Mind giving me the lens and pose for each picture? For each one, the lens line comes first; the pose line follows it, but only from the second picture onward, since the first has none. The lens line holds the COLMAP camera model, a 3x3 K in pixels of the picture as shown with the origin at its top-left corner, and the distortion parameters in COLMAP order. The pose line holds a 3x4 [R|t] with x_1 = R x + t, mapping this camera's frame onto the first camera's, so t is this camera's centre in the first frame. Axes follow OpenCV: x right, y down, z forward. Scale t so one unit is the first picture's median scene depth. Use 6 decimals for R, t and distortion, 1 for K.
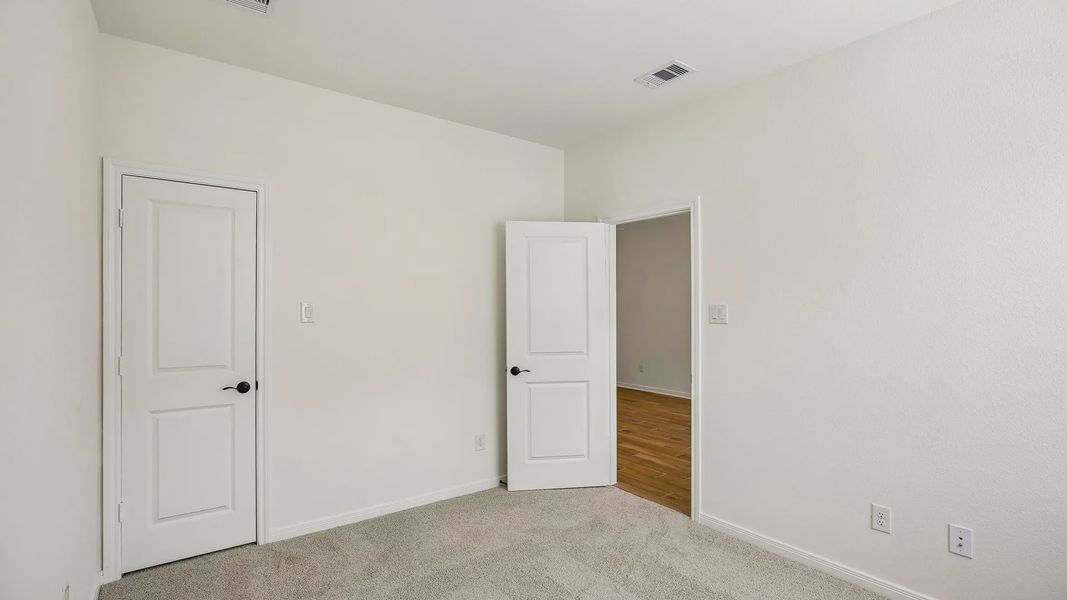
lens RADIAL K [[489.8, 0, 531.3], [0, 489.8, 300.9], [0, 0, 1]] dist [-0.046900, 0.015347]
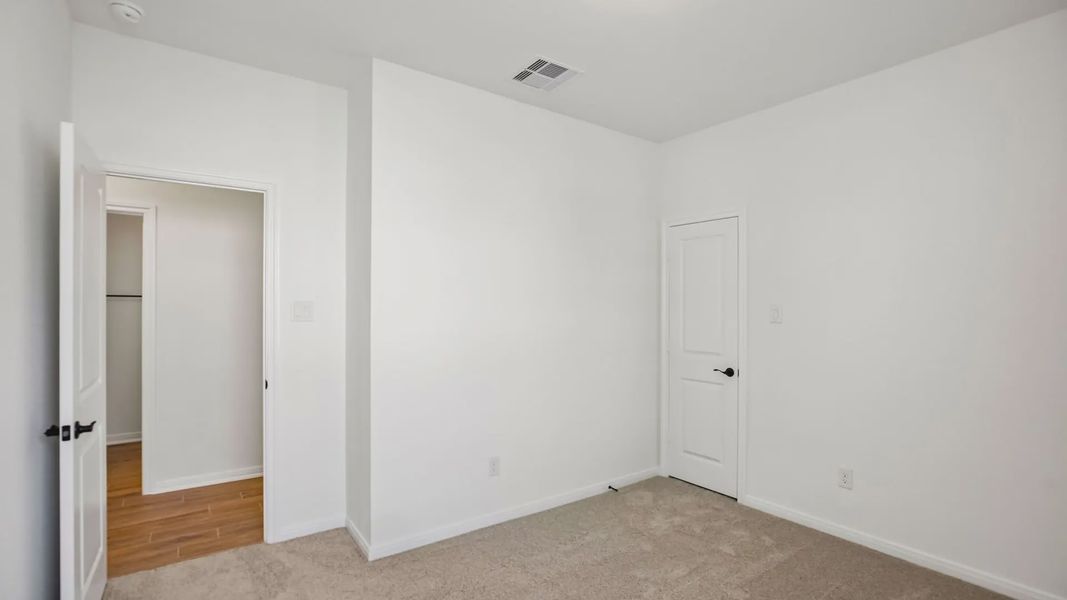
lens RADIAL K [[489.8, 0, 531.3], [0, 489.8, 300.9], [0, 0, 1]] dist [-0.046900, 0.015347]
pose [[-0.039243, -0.019128, -0.999047, 0.725081], [0.010483, 0.999754, -0.019553, 0.010409], [0.999175, -0.011240, -0.039033, 0.539799]]
